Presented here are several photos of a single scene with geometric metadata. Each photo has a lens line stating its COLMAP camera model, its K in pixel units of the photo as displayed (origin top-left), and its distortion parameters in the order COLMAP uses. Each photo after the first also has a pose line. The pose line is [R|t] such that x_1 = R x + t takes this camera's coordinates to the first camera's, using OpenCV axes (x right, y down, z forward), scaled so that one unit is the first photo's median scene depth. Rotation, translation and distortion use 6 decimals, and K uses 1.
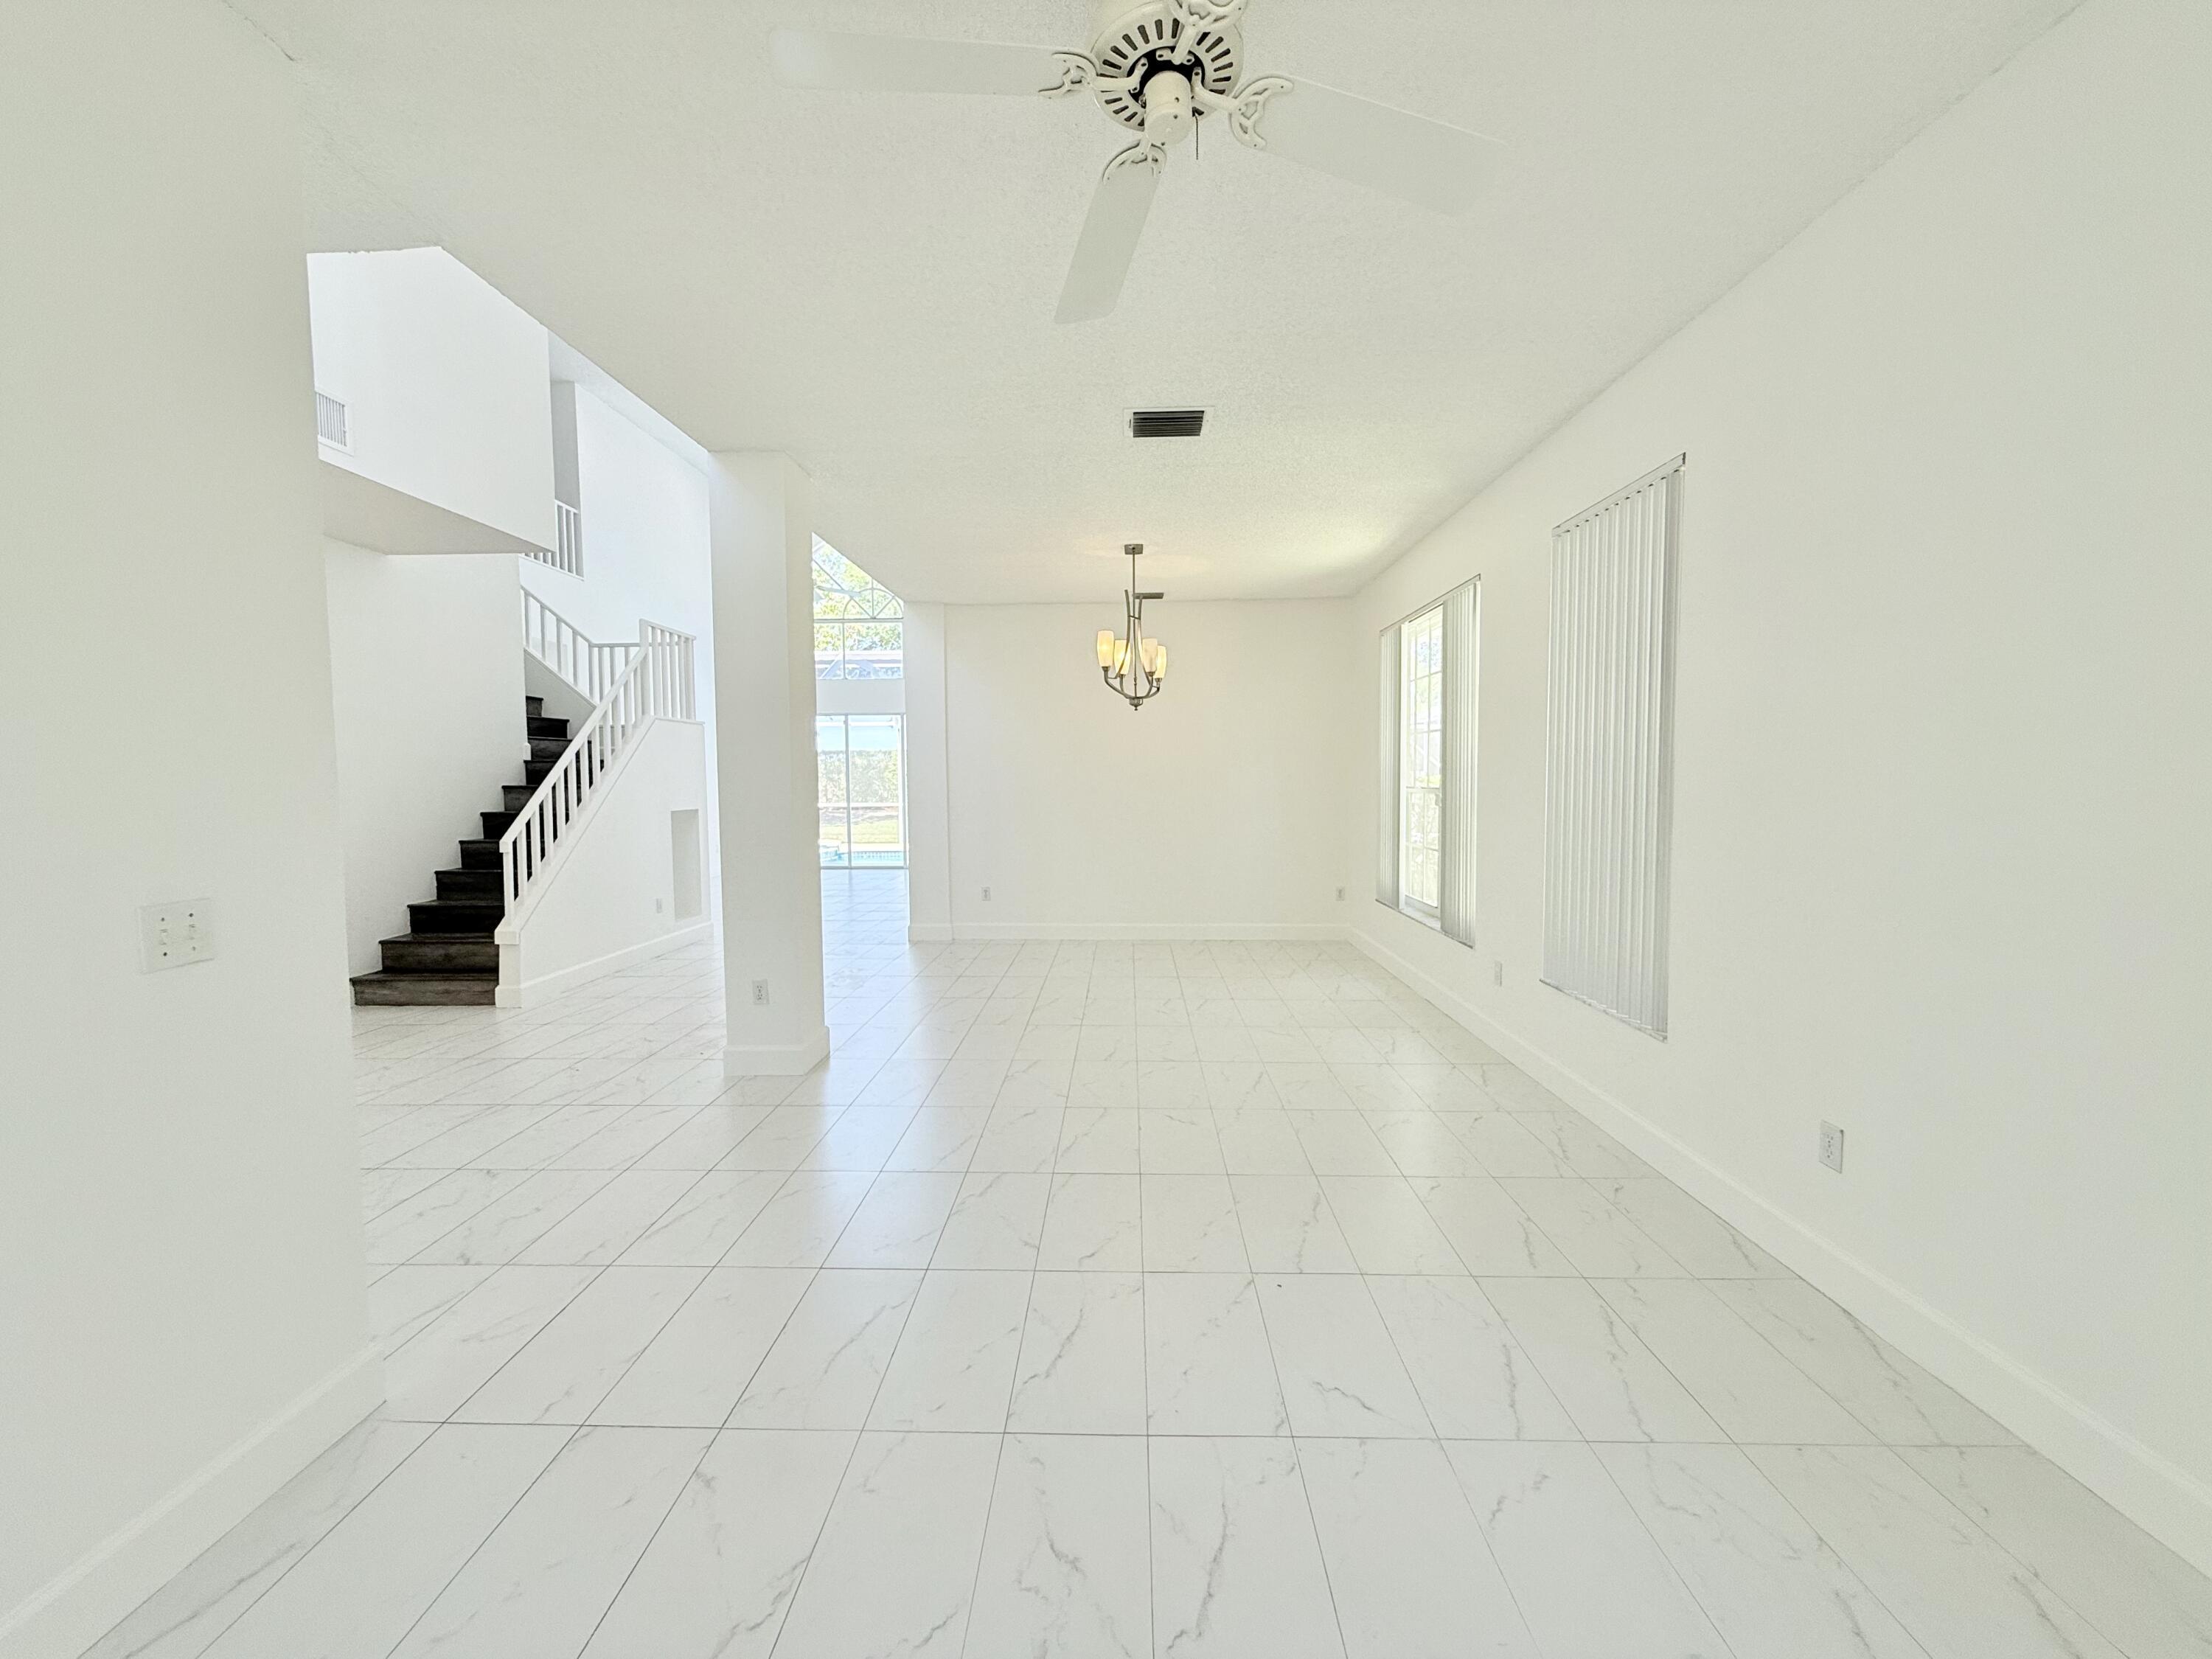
lens RADIAL K [[880.9, 0, 1100.3], [0, 880.9, 826.3], [0, 0, 1]] dist [0.001977, -0.000201]
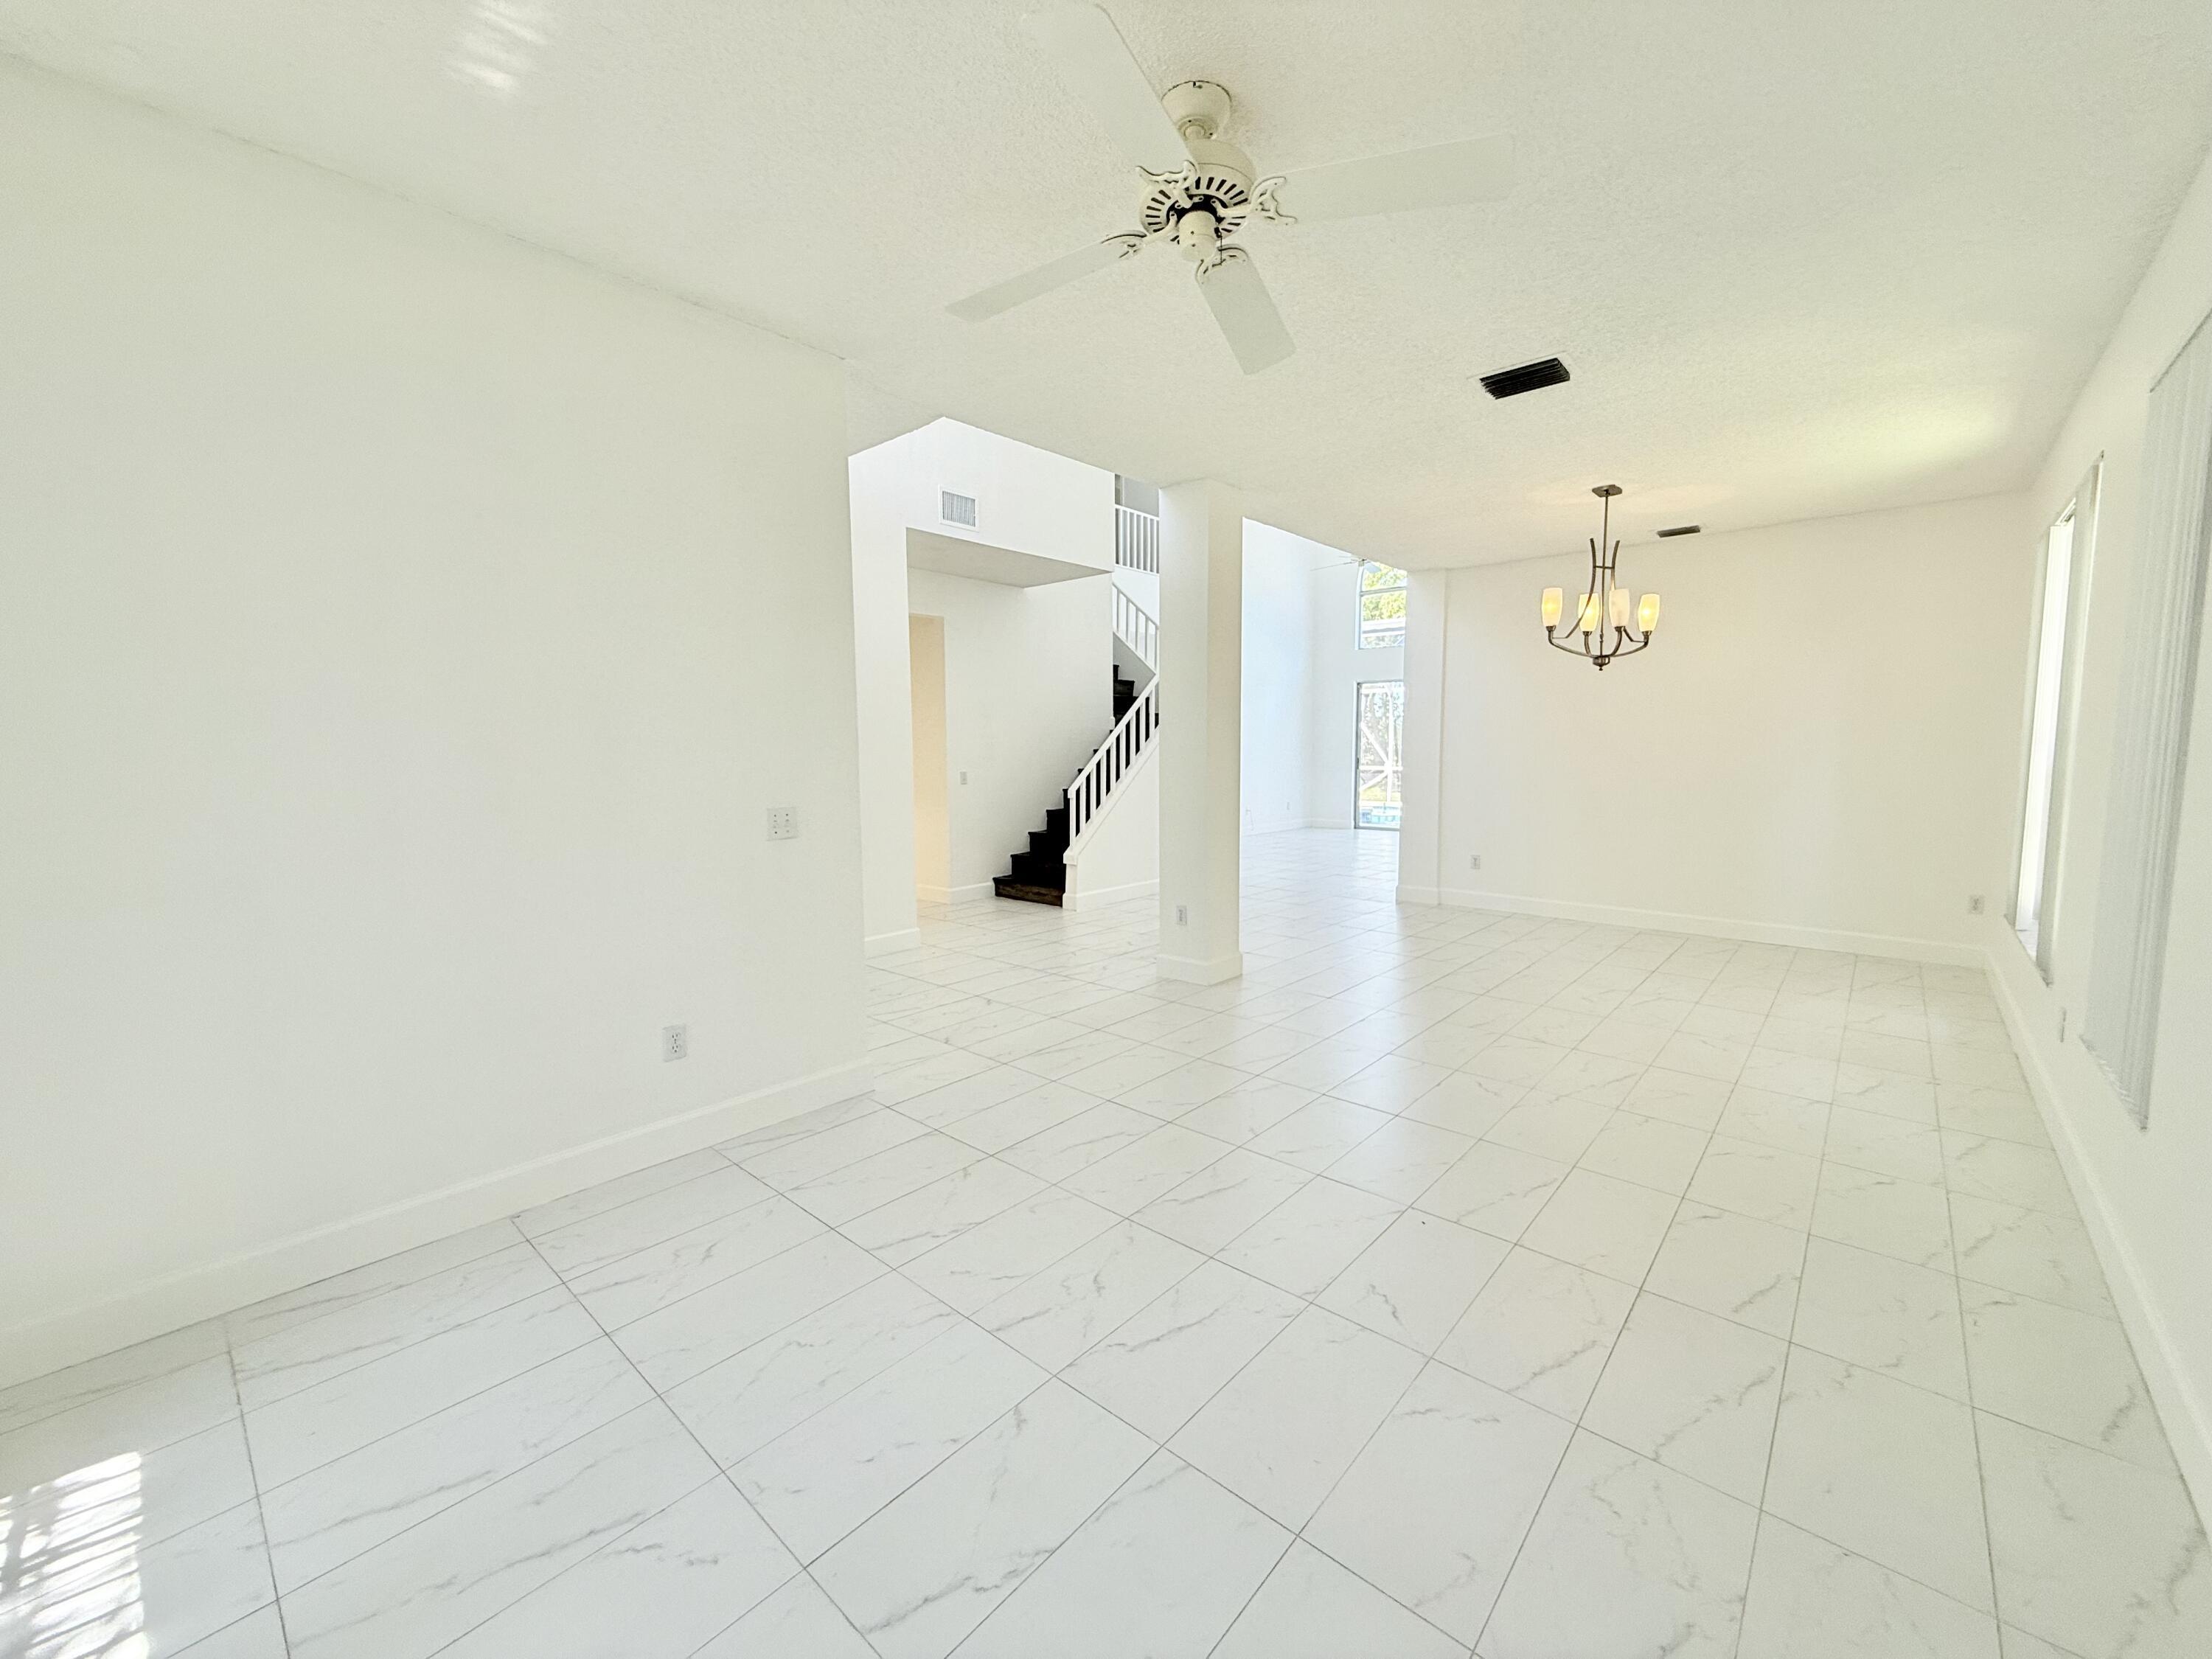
lens RADIAL K [[880.9, 0, 1102.4], [0, 880.9, 823.6], [0, 0, 1]] dist [0.001977, -0.000201]
pose [[0.766464, 0.059912, -0.639487, 0.237139], [-0.035053, 0.998058, 0.051492, -0.003067], [0.641330, -0.017051, 0.767076, -0.029110]]
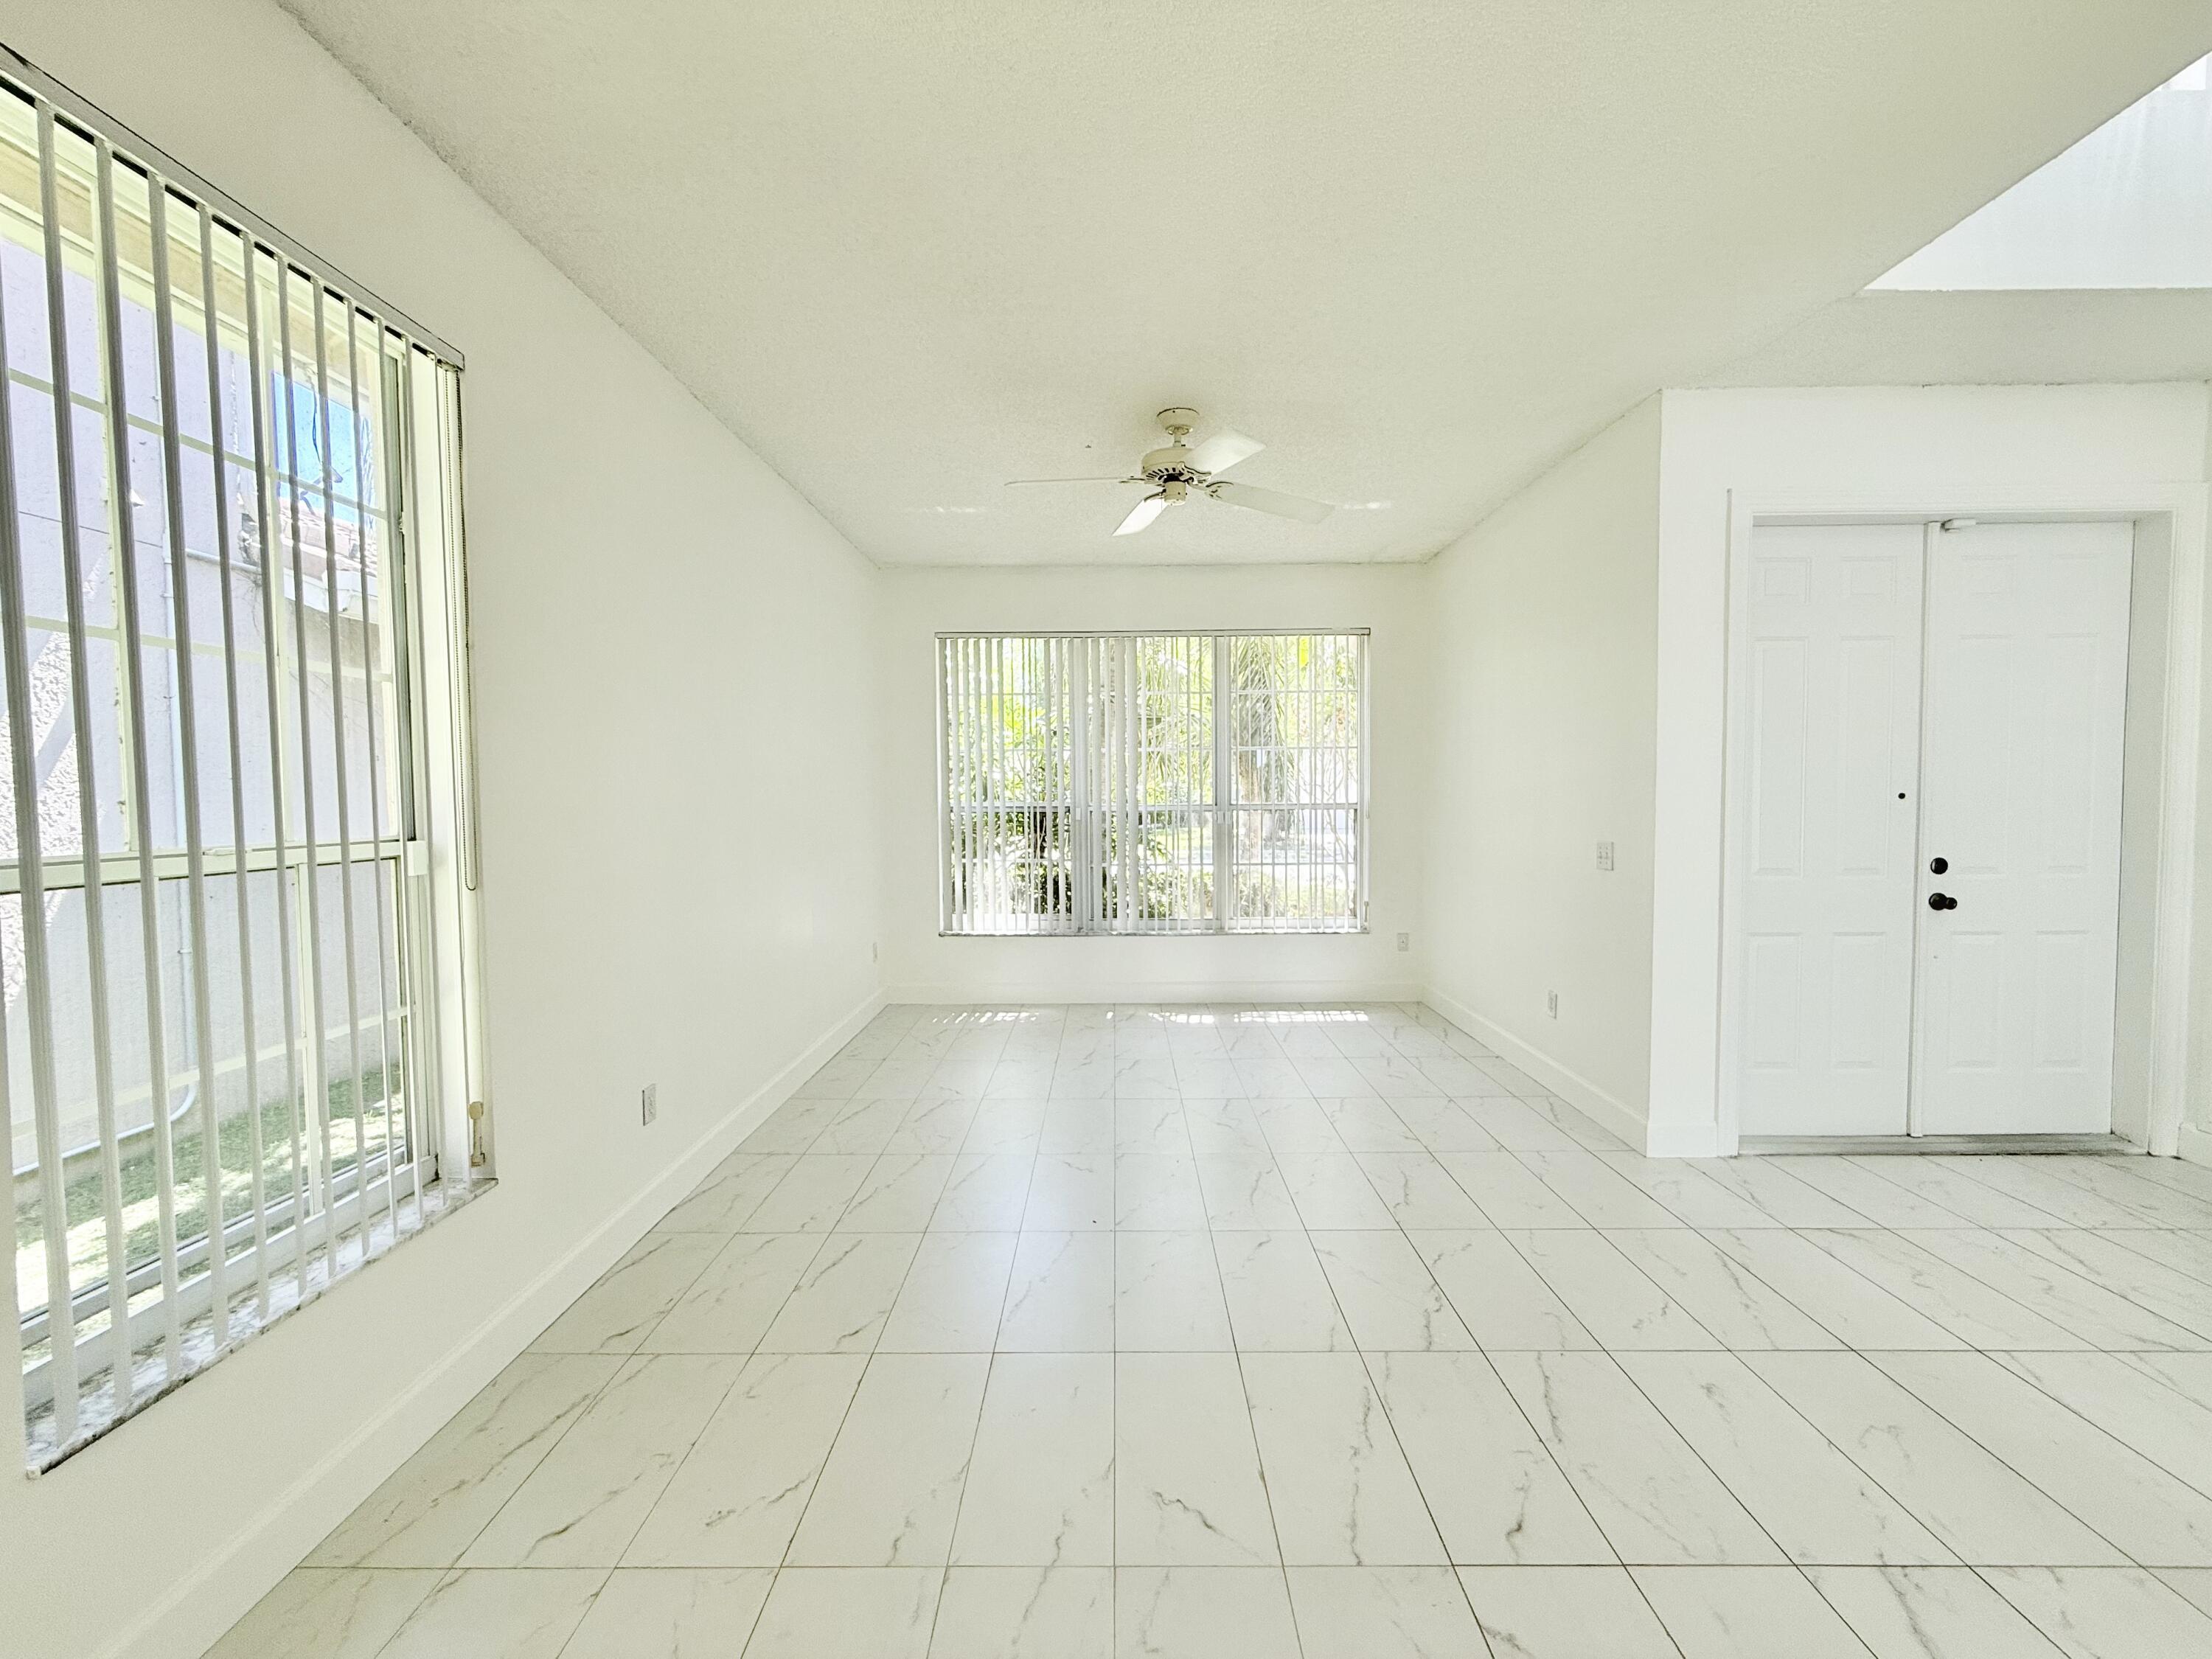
lens RADIAL K [[880.9, 0, 1108.6], [0, 880.9, 830.0], [0, 0, 1]] dist [0.001977, -0.000201]
pose [[-0.999506, 0.017254, -0.026283, 0.087754], [0.014628, 0.995176, 0.097005, -0.052390], [0.027830, 0.096573, -0.994937, 0.903200]]
